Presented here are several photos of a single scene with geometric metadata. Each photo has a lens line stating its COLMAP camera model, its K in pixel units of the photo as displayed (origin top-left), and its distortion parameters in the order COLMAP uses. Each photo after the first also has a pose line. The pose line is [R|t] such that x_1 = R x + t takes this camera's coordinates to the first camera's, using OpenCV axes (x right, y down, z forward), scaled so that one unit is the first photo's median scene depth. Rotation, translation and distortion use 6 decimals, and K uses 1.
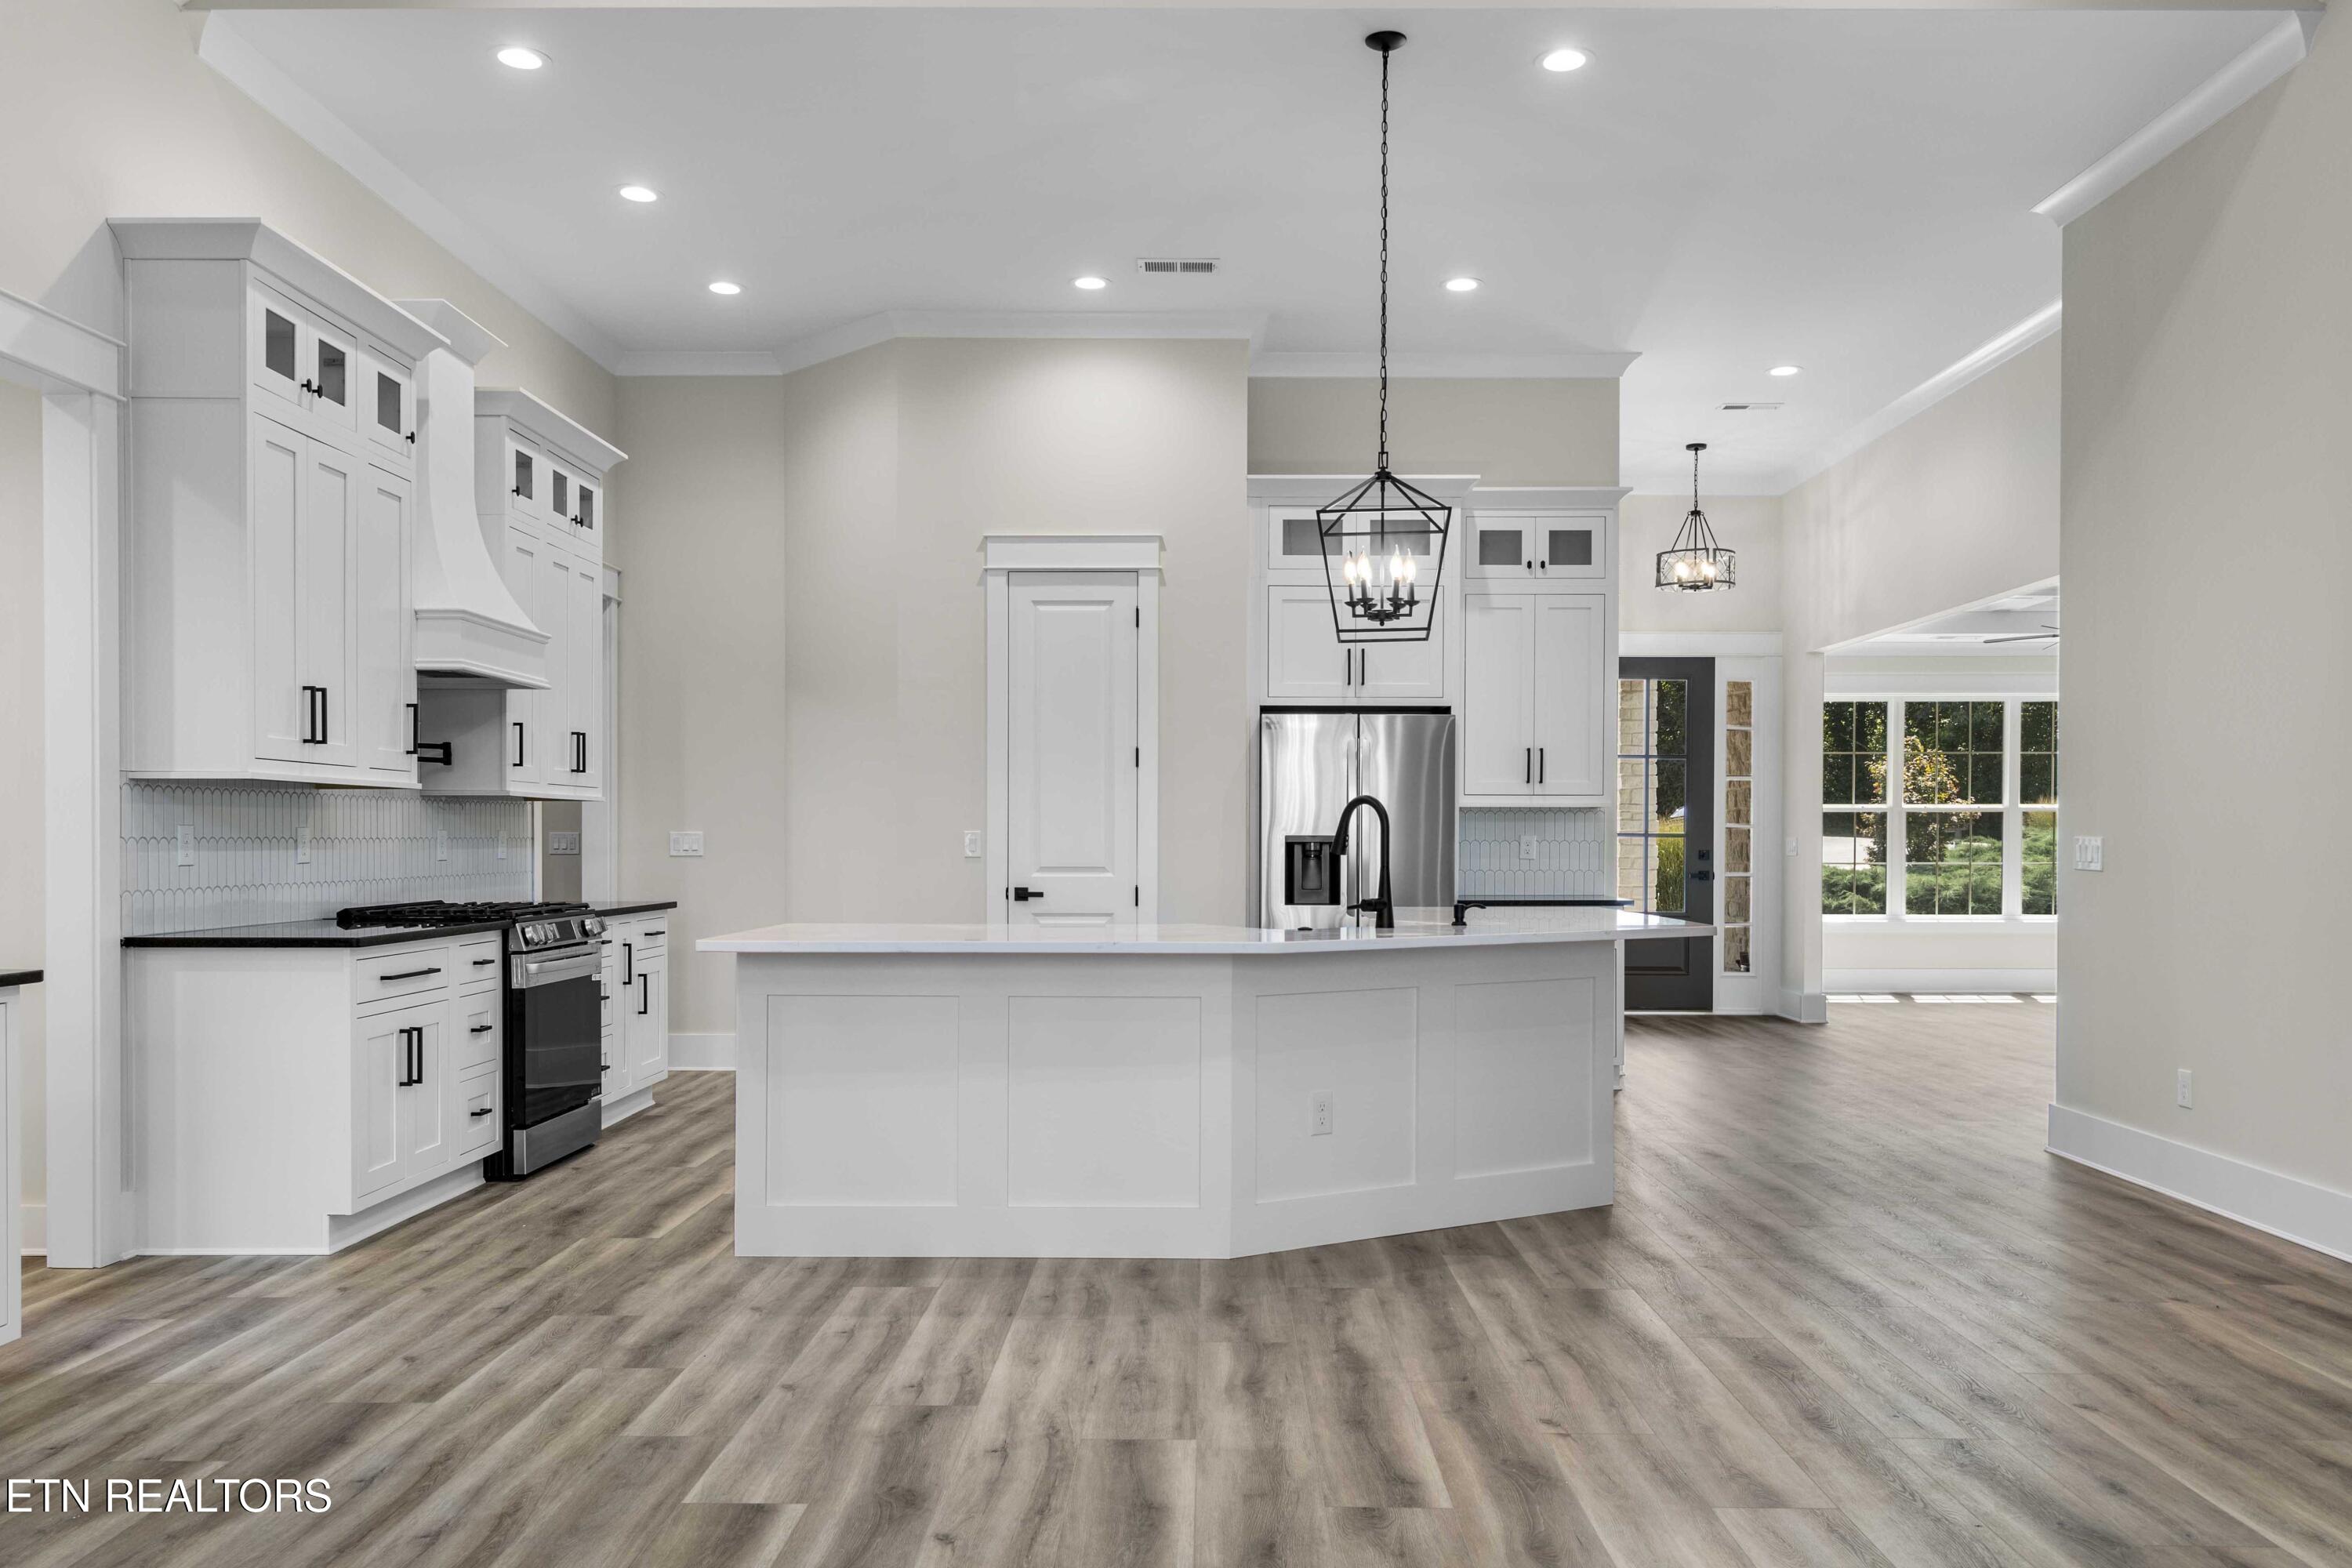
lens RADIAL K [[1815.2, 0, 1153.1], [0, 1815.2, 845.0], [0, 0, 1]] dist [0.012626, 0.006515]
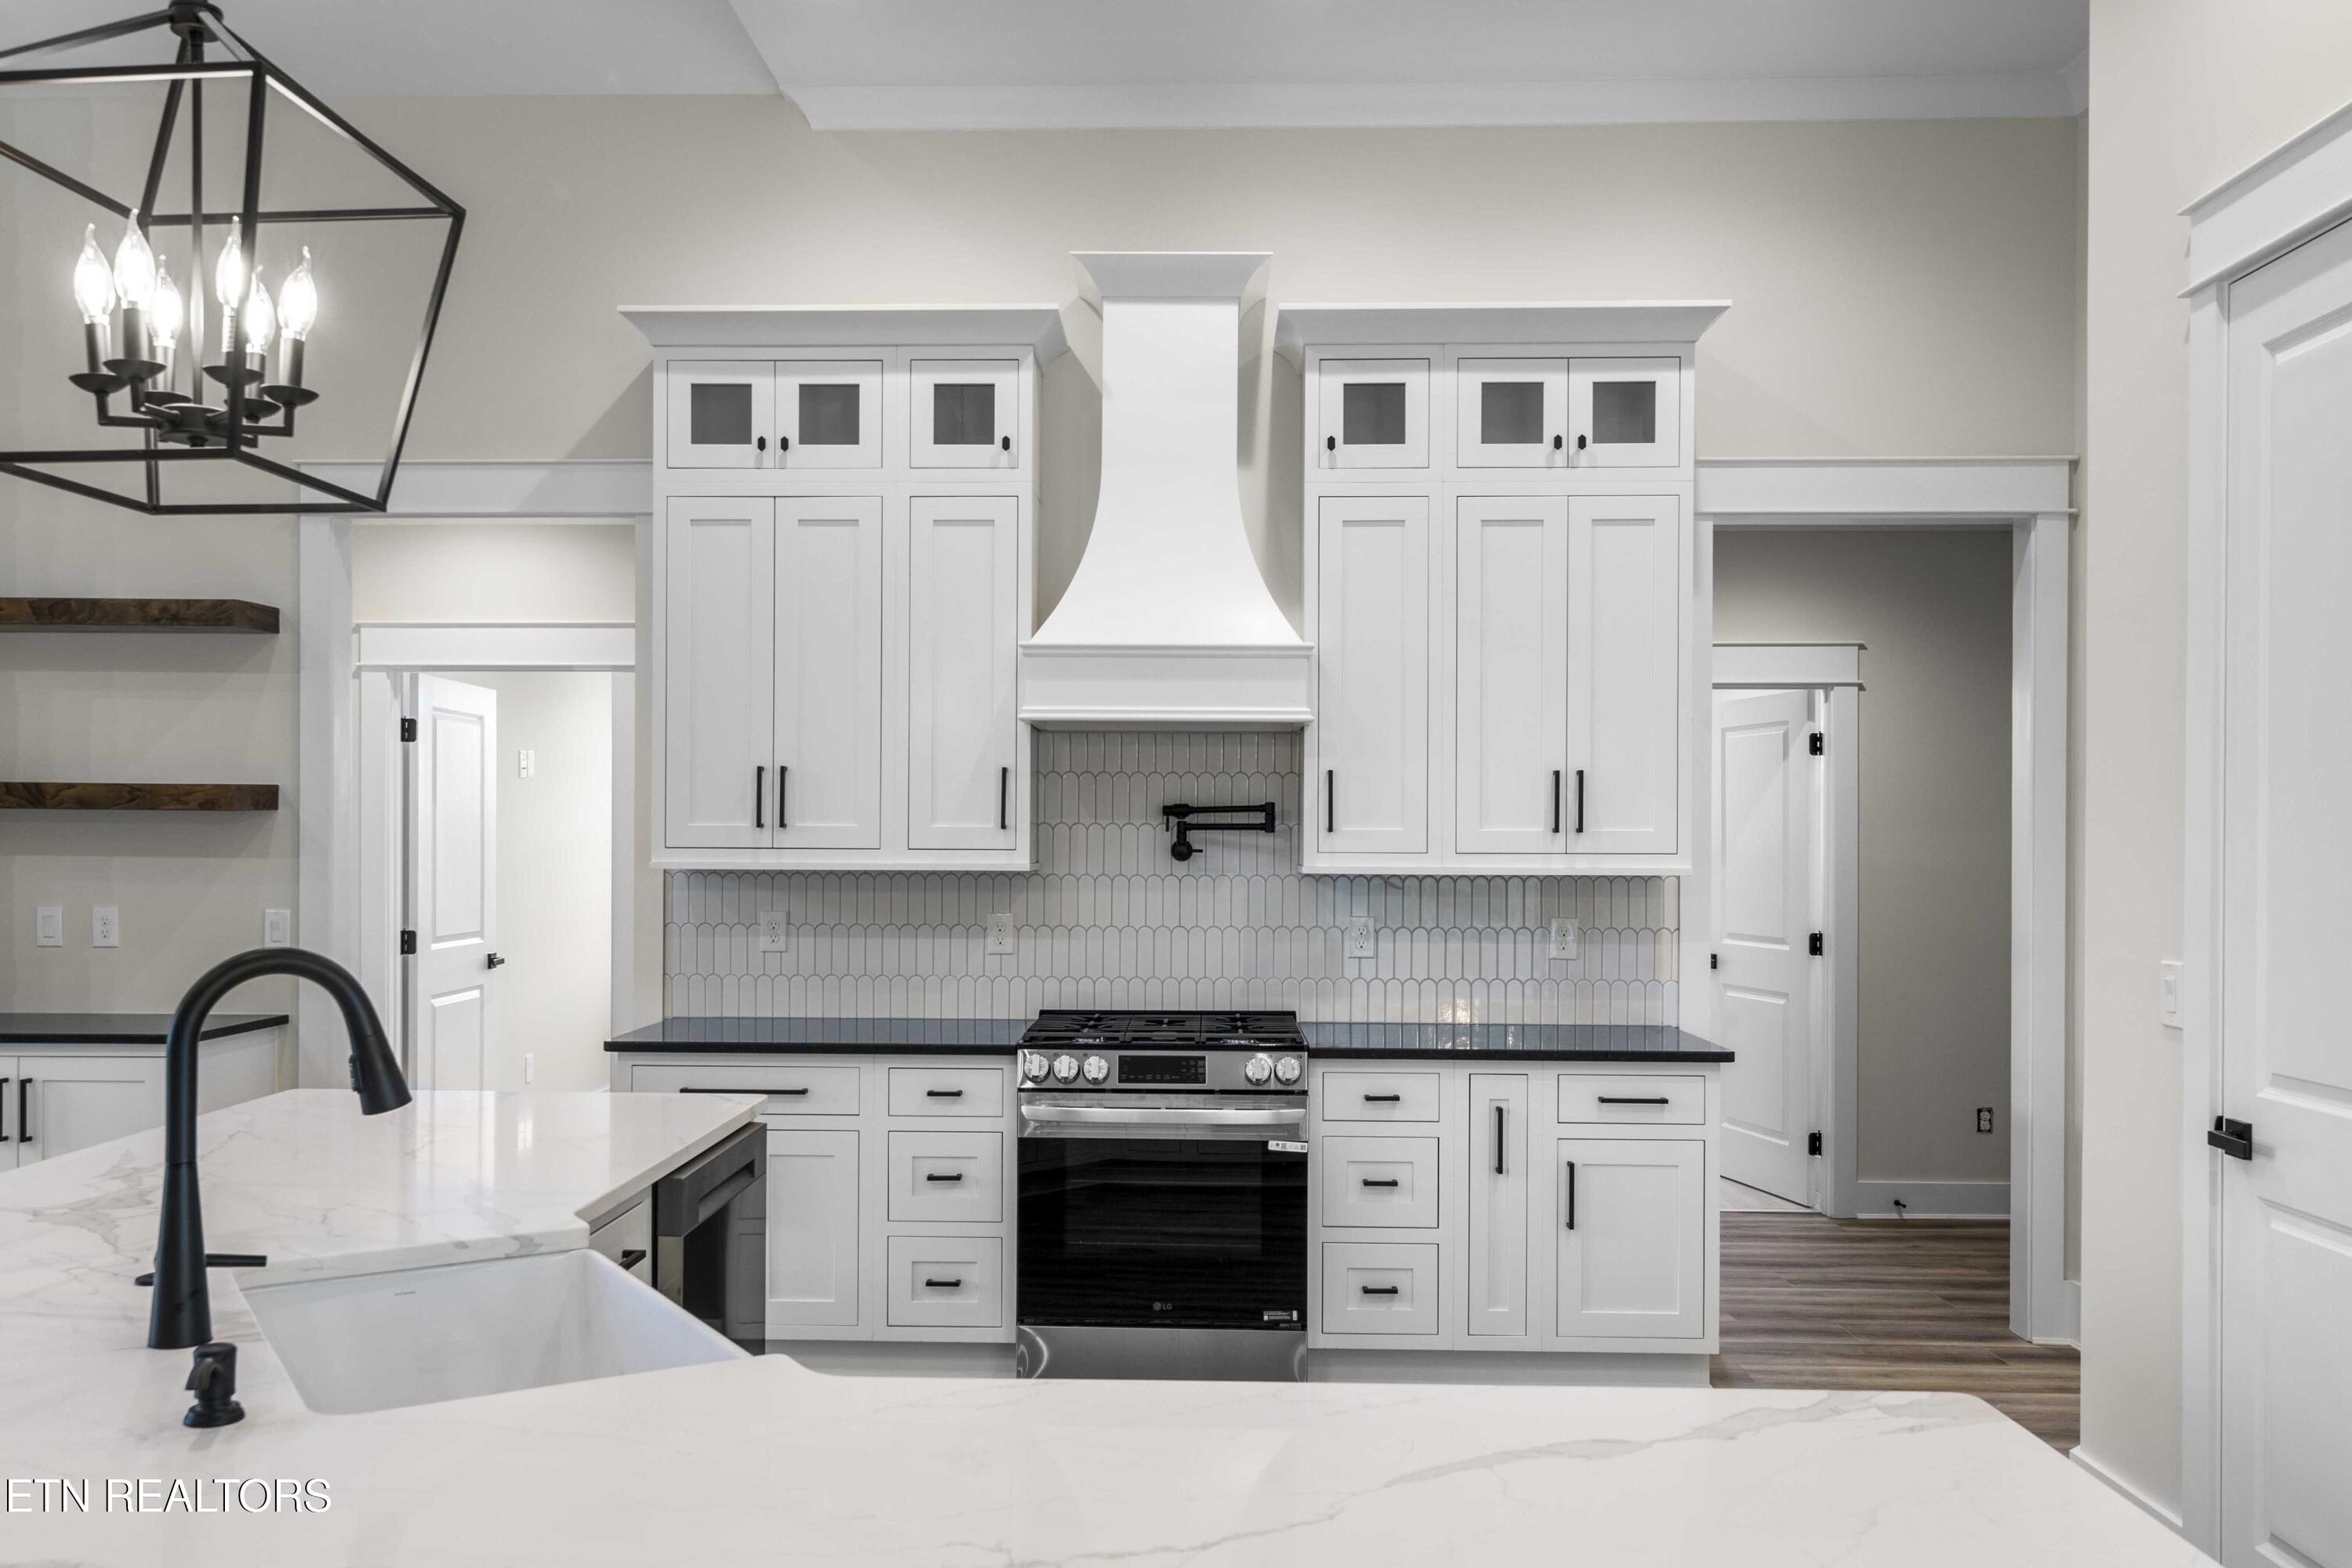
lens RADIAL K [[1815.2, 0, 1057.5], [0, 1815.2, 844.3], [0, 0, 1]] dist [0.012626, 0.006515]
pose [[-0.009784, 0.000043, -0.999952, 0.477455], [-0.007591, 0.999971, 0.000117, -0.050601], [0.999923, 0.007592, -0.009783, 1.199928]]
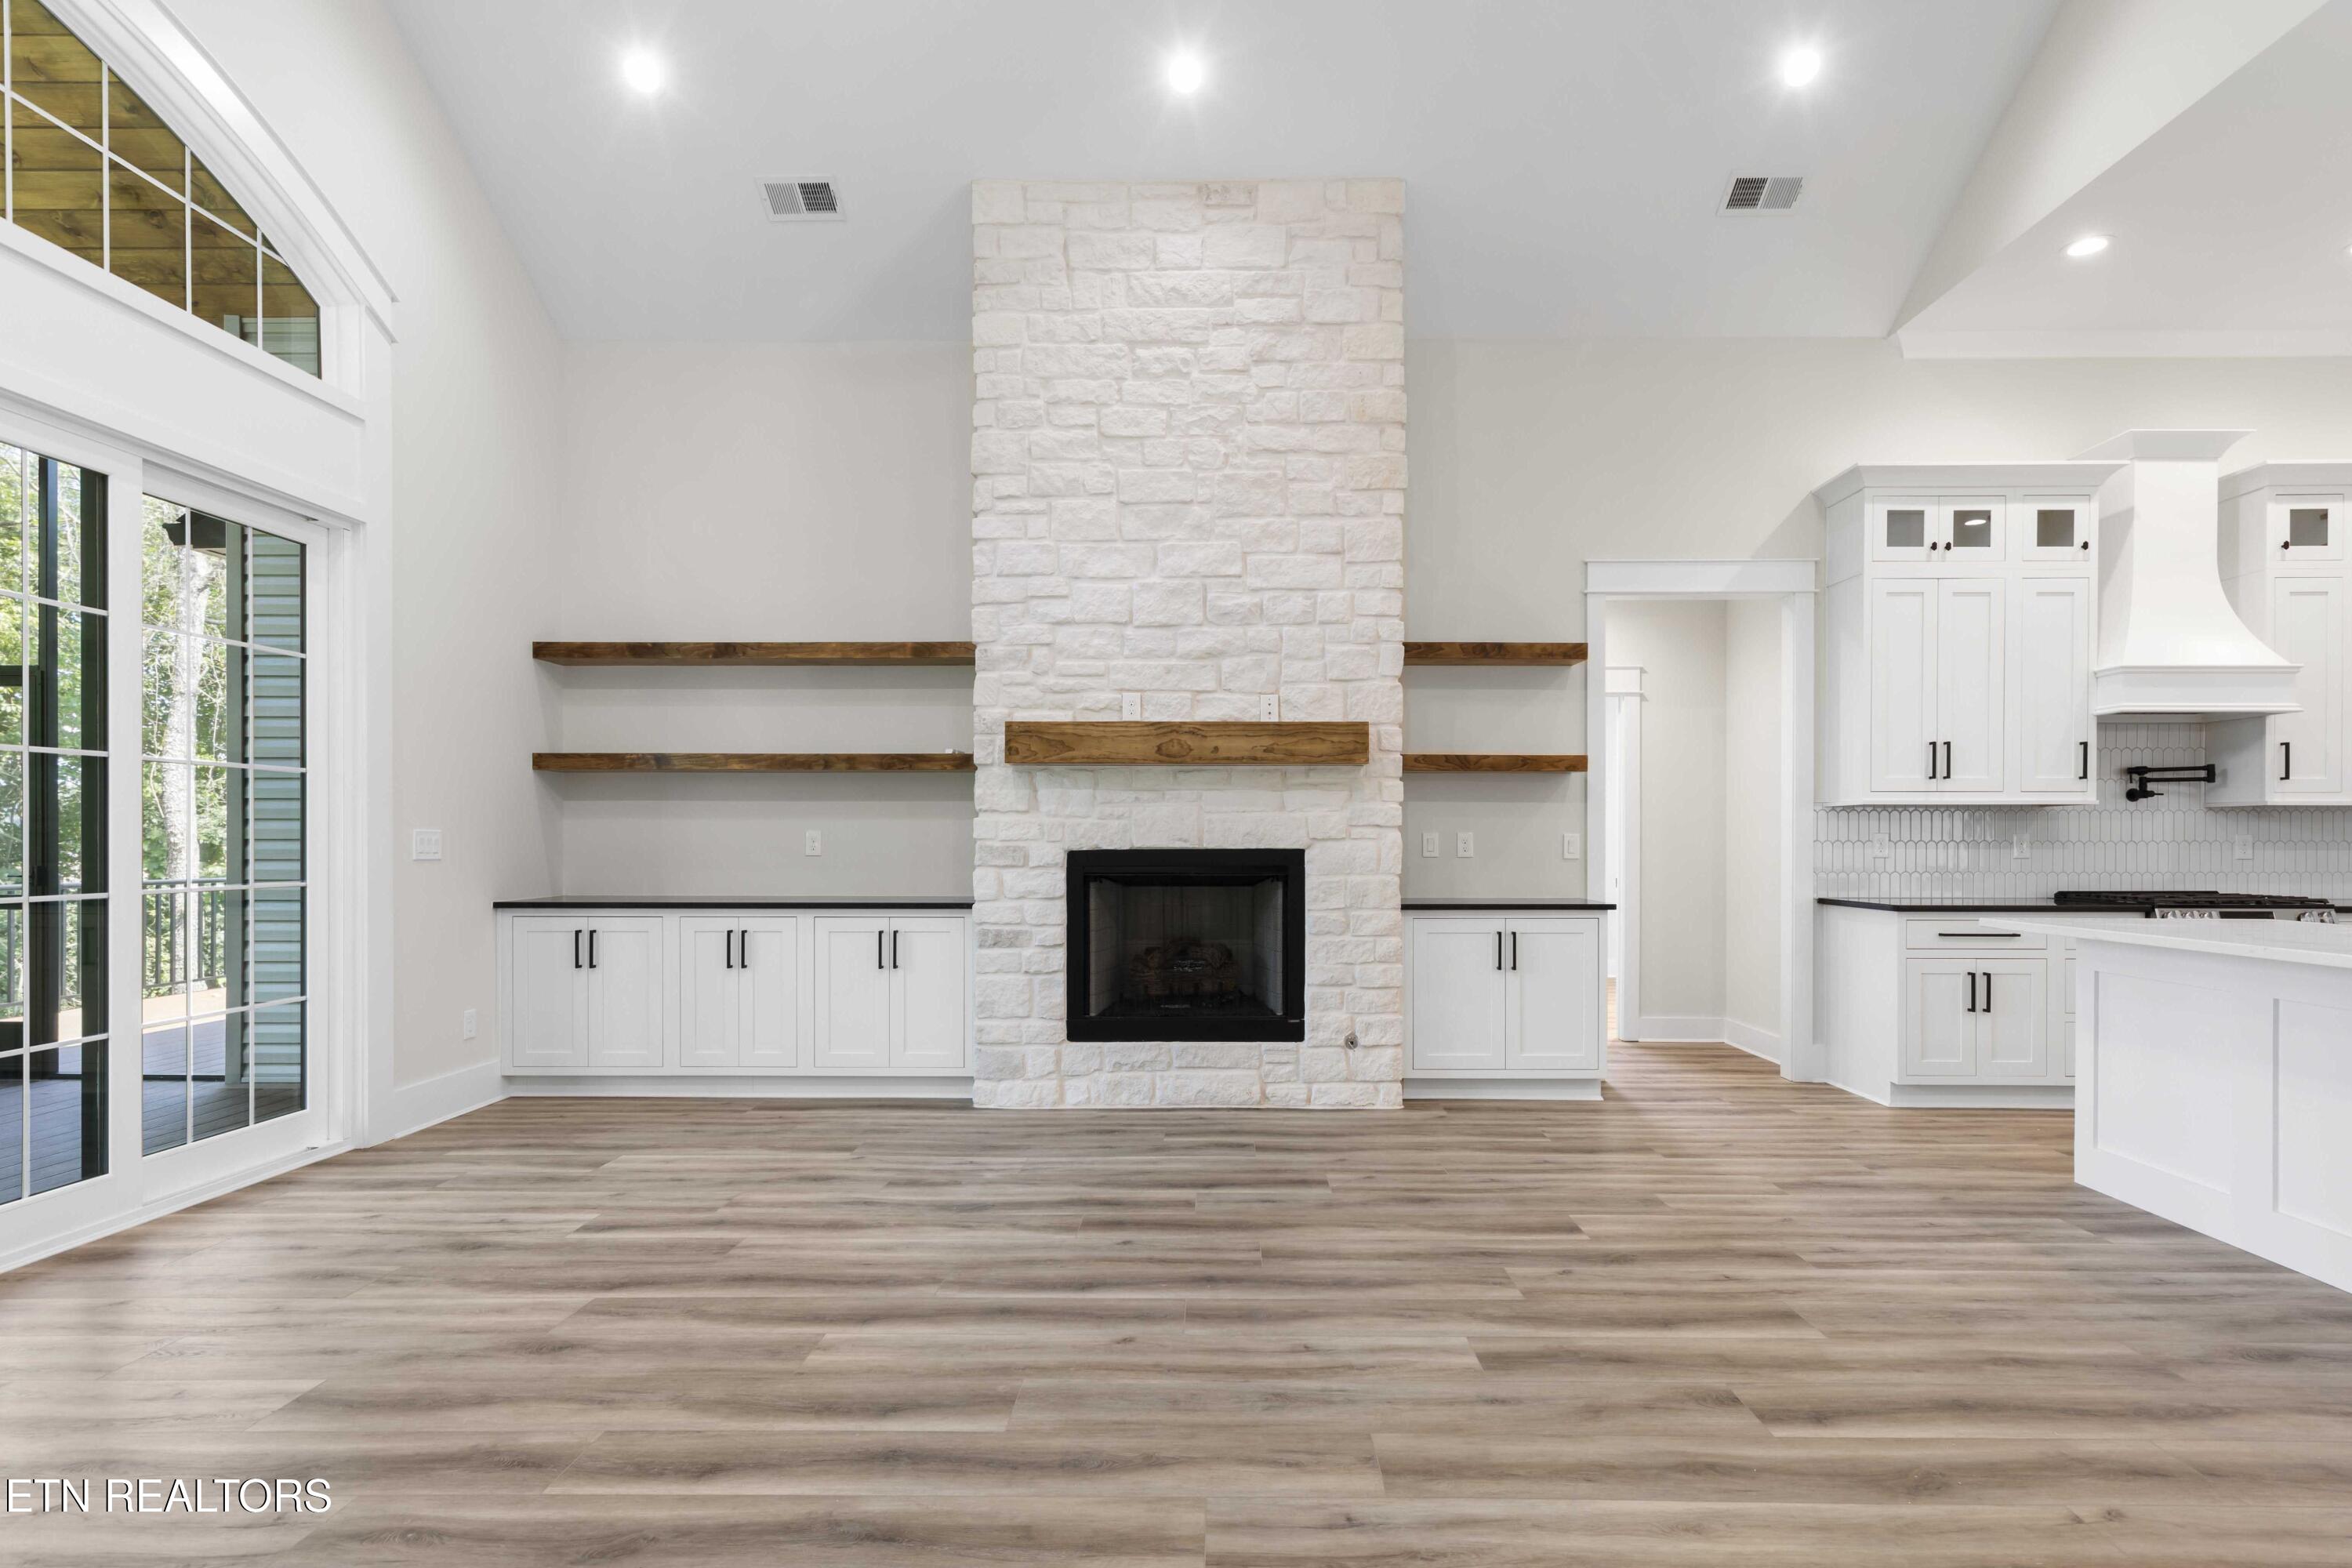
lens RADIAL K [[1151.2, 0, 1192.6], [0, 1151.2, 841.8], [0, 0, 1]] dist [0.003349, 0.000937]
pose [[0.005761, -0.002576, -0.999980, 0.519405], [-0.004146, 0.999988, -0.002600, 0.001966], [0.999975, 0.004161, 0.005750, 0.380751]]
